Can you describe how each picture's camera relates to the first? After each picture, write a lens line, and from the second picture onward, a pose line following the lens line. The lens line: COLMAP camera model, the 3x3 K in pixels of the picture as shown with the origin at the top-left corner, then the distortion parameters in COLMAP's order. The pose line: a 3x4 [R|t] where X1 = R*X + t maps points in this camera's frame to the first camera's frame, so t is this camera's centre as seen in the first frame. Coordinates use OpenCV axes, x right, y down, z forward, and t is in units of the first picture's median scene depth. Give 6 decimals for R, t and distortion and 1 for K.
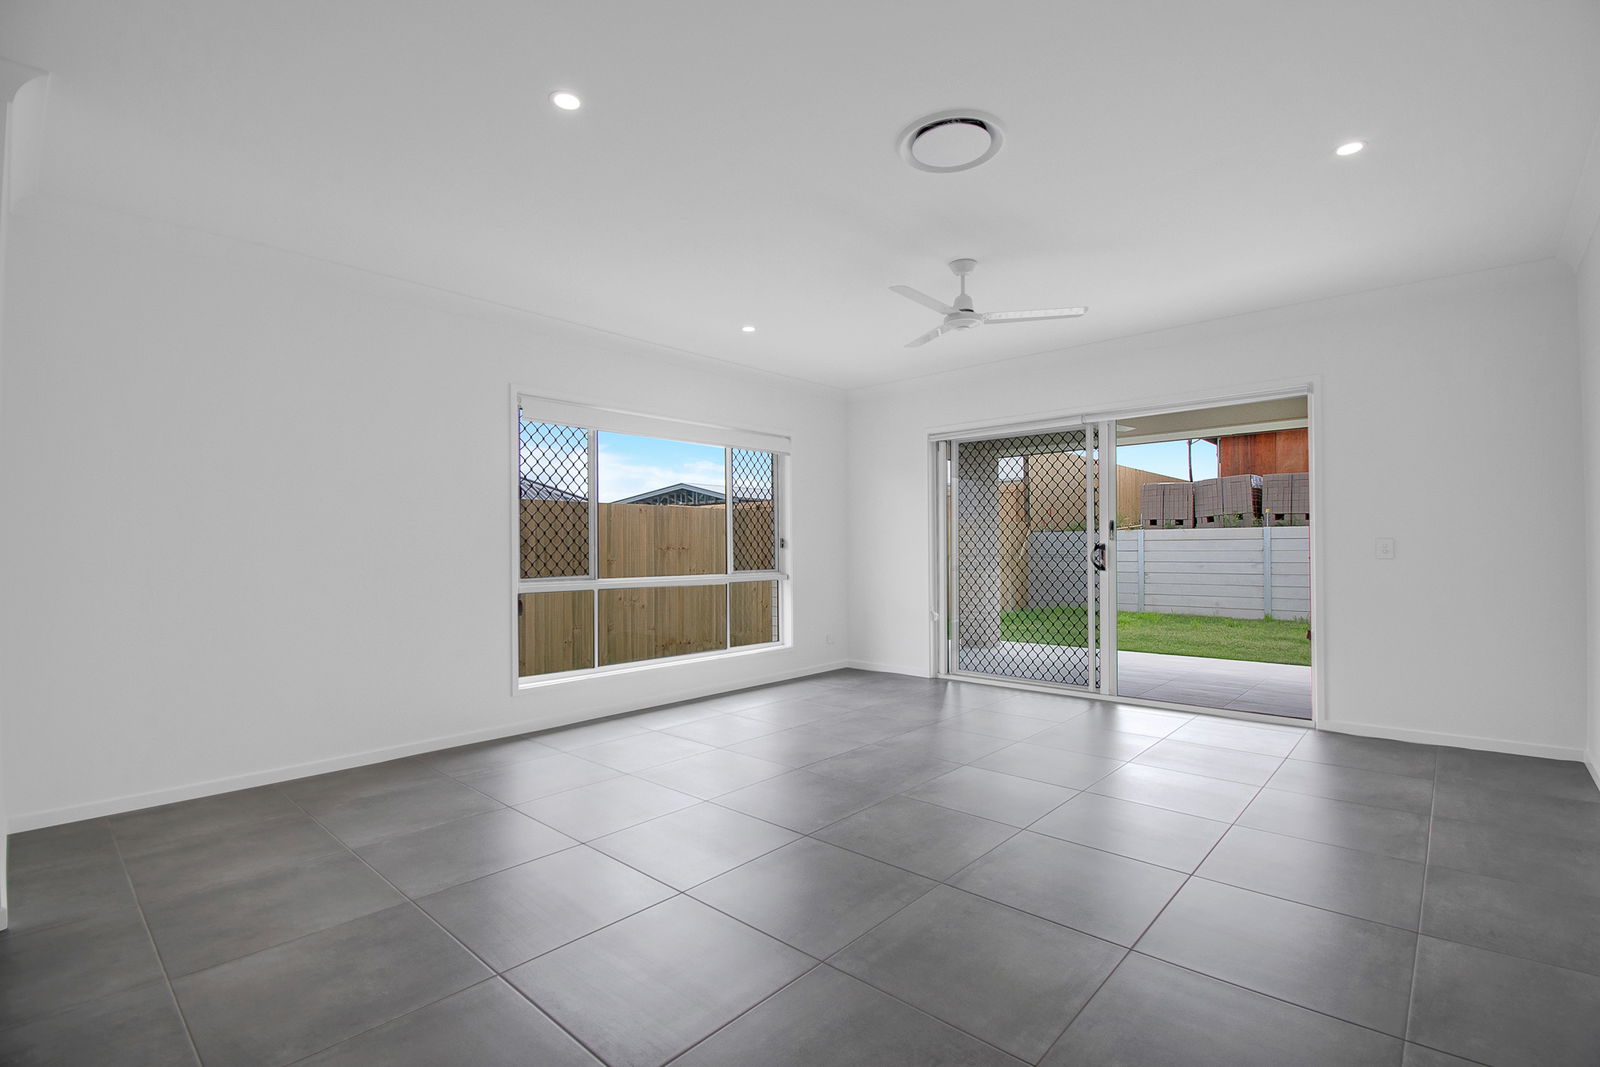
lens RADIAL K [[730.5, 0, 809.0], [0, 730.5, 533.6], [0, 0, 1]] dist [0.004483, 0.000079]
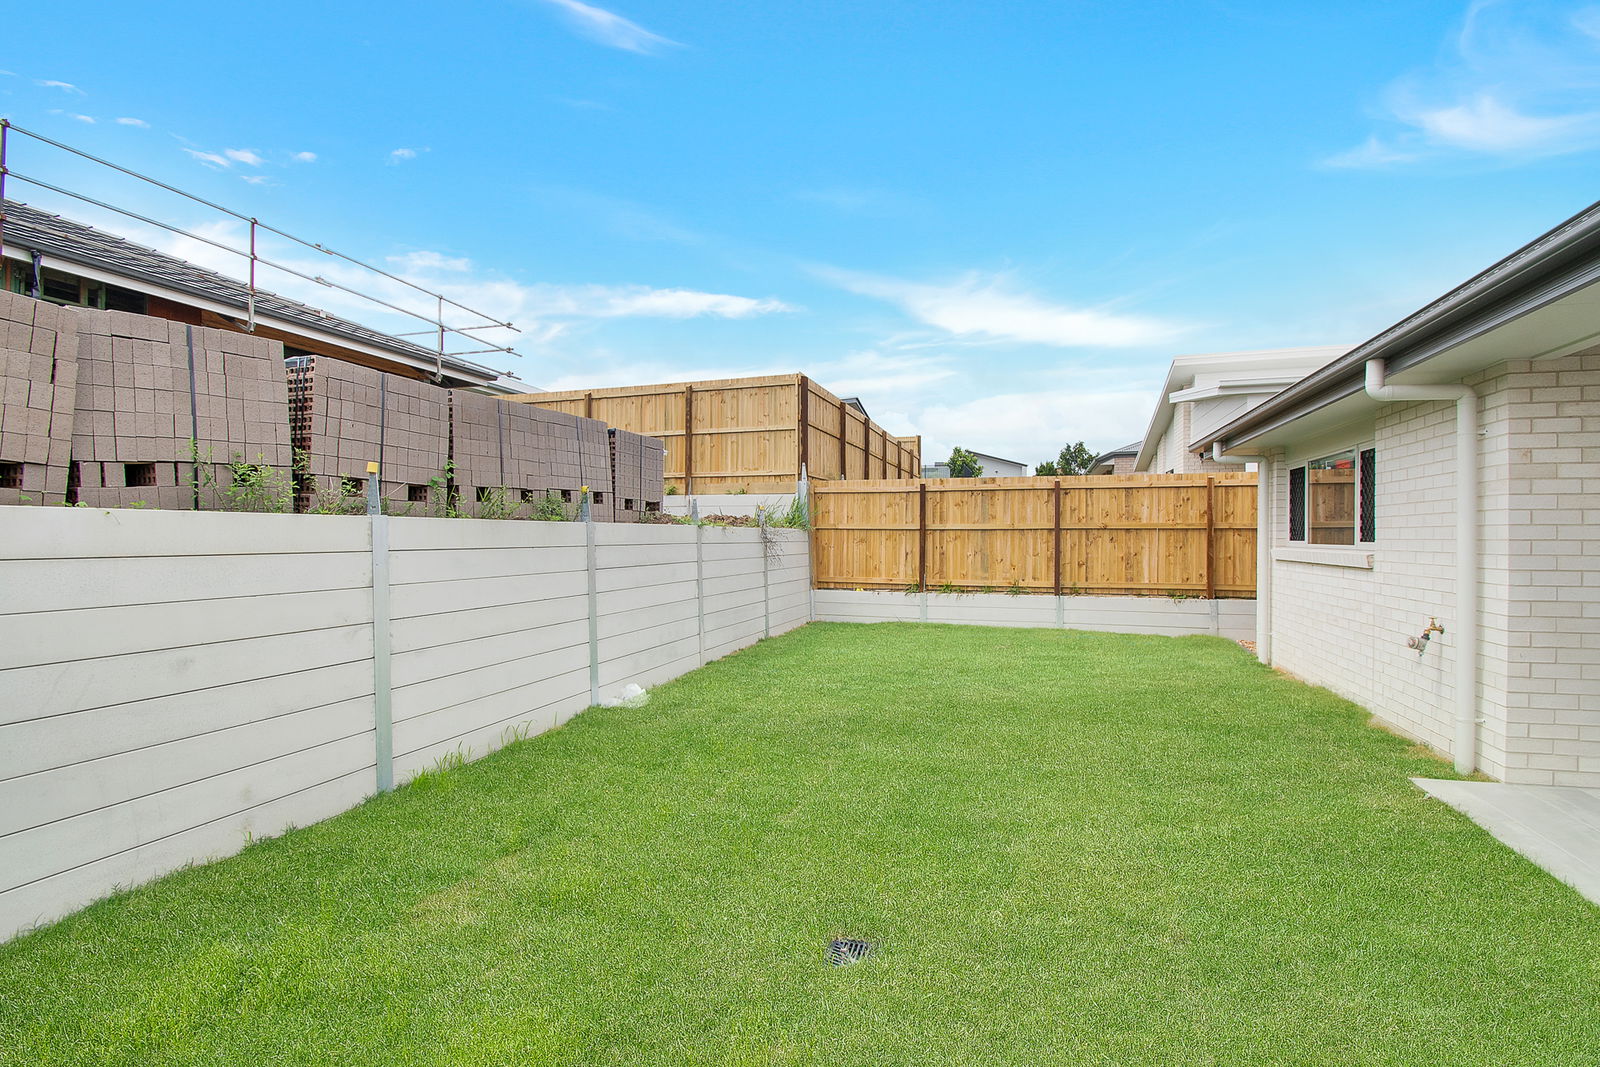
lens RADIAL K [[730.5, 0, 807.4], [0, 730.5, 539.6], [0, 0, 1]] dist [0.004483, 0.000079]
pose [[-0.429638, 0.006235, 0.902980, 0.226170], [-0.009411, 0.999891, -0.011382, 0.003869], [-0.902952, -0.013388, -0.429533, 0.928054]]
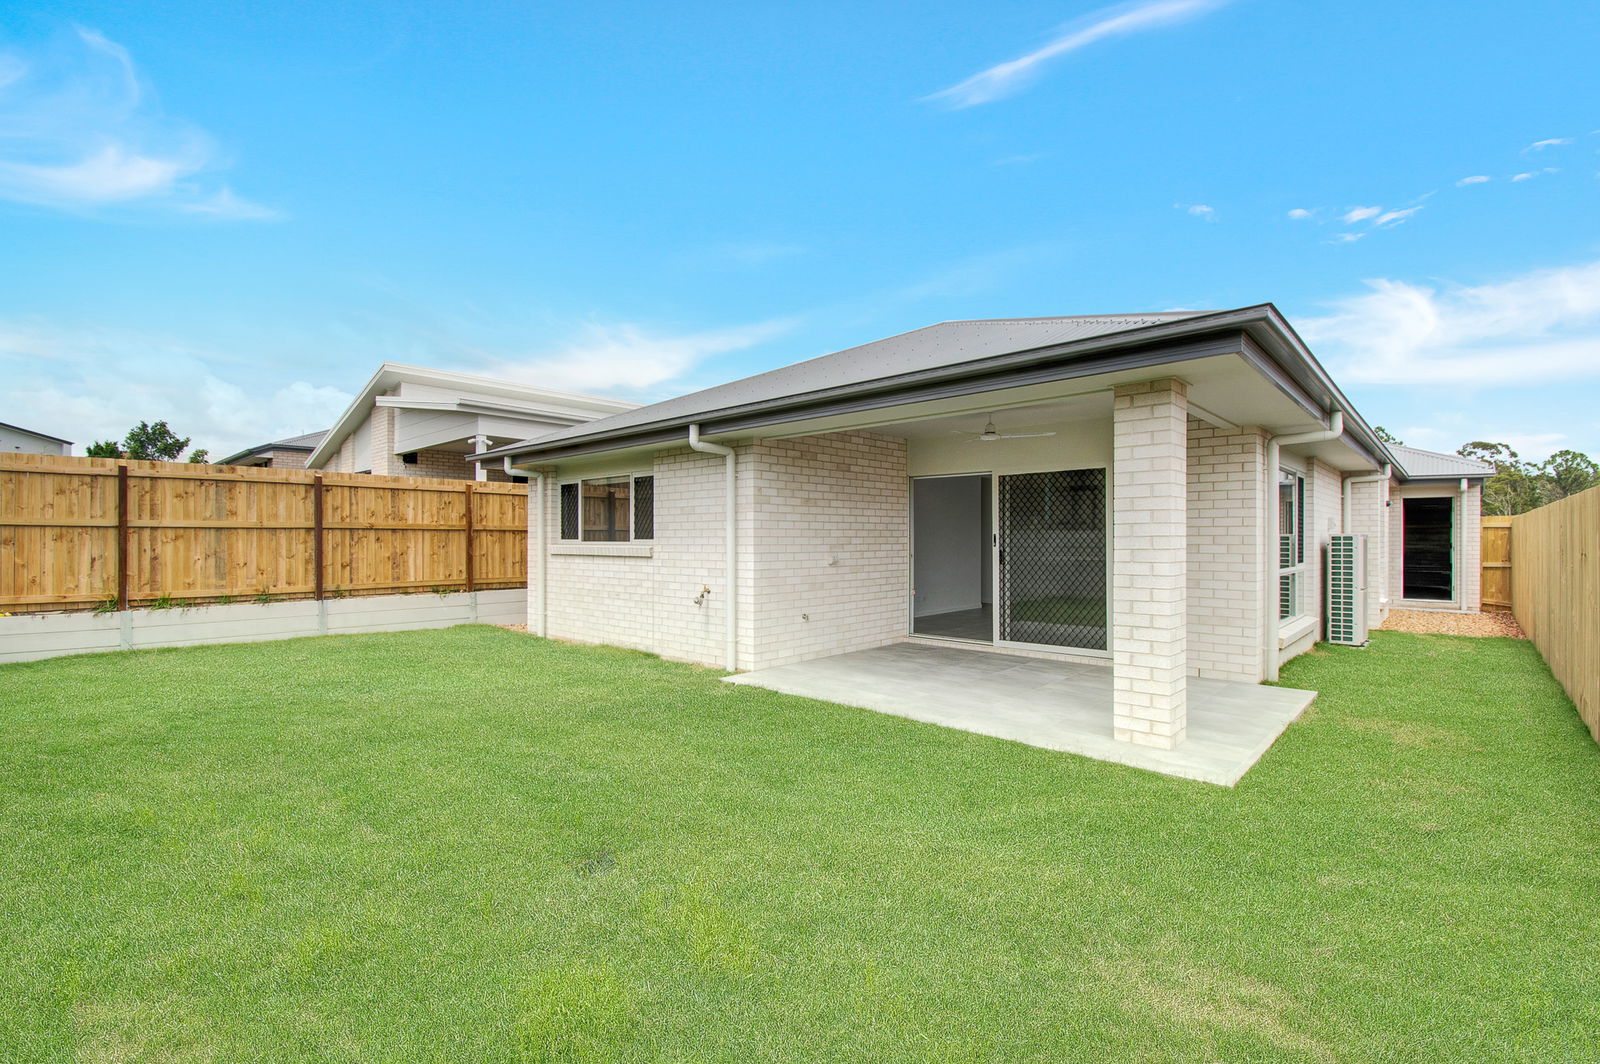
lens RADIAL K [[730.5, 0, 808.6], [0, 730.5, 536.1], [0, 0, 1]] dist [0.004483, 0.000079]
pose [[-0.999923, 0.011091, -0.005636, 0.384960], [0.011197, 0.999756, -0.019023, 0.010218], [0.005424, -0.019085, -0.999803, 1.150510]]
